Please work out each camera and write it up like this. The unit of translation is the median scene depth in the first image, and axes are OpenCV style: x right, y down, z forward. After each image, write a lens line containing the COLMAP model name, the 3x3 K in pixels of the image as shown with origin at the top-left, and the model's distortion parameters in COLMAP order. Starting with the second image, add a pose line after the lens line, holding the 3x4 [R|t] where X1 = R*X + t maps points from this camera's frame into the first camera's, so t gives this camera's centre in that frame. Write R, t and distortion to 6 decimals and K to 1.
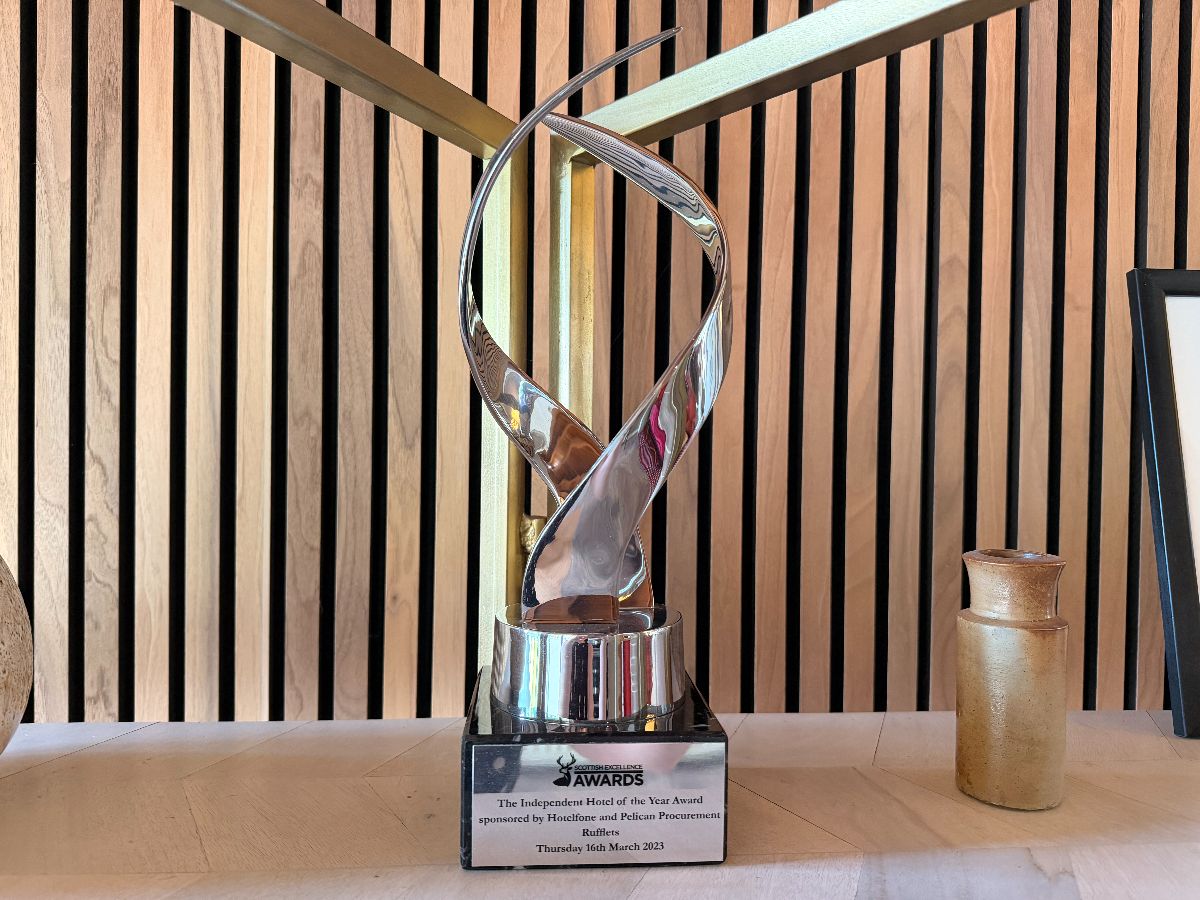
lens RADIAL K [[843.7, 0, 600.0], [0, 843.7, 450.0], [0, 0, 1]] dist [0.000638, -0.000424]
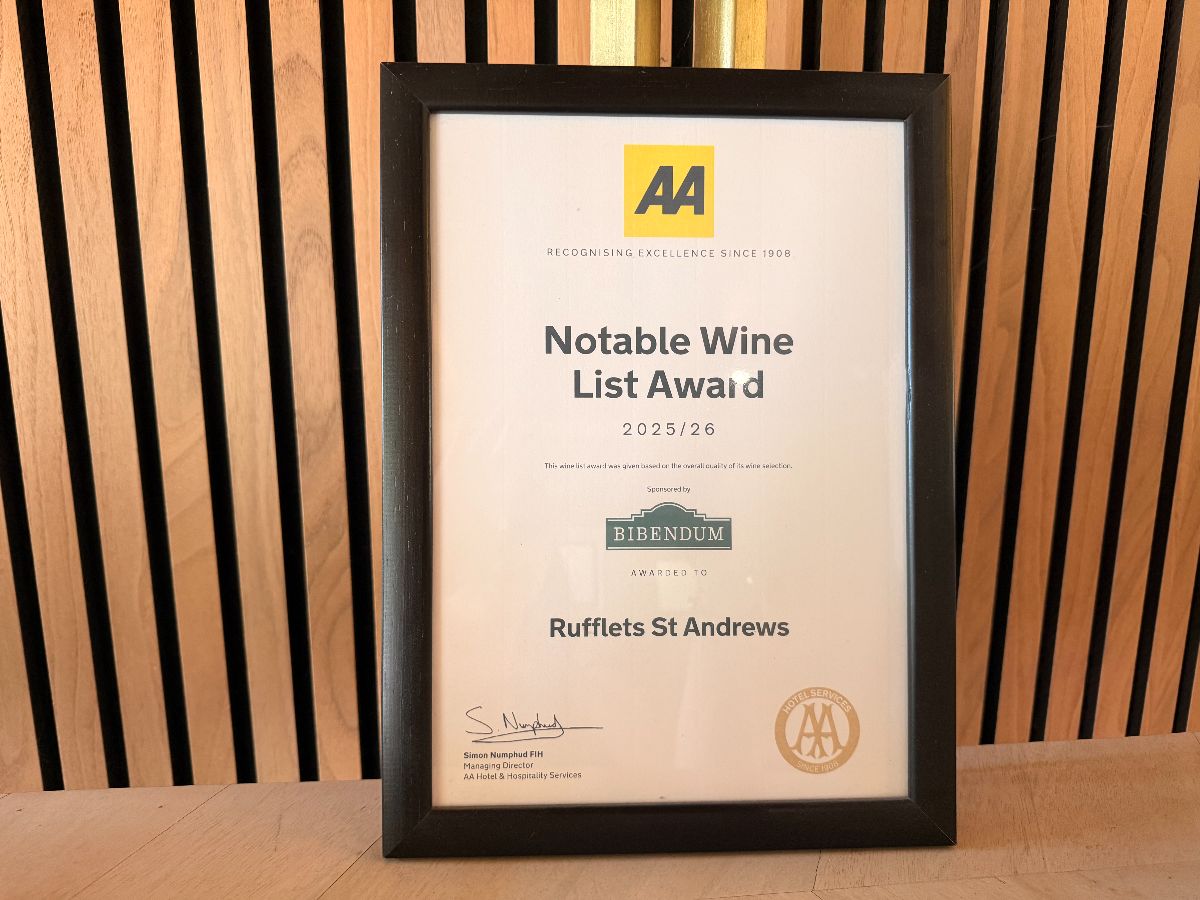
lens RADIAL K [[852.9, 0, 600.0], [0, 852.9, 450.0], [0, 0, 1]] dist [-0.003918, -0.001676]
pose [[0.999415, -0.023607, 0.024763, 0.626461], [0.018806, 0.983710, 0.178774, -0.047389], [-0.028580, -0.178204, 0.983578, 0.313237]]
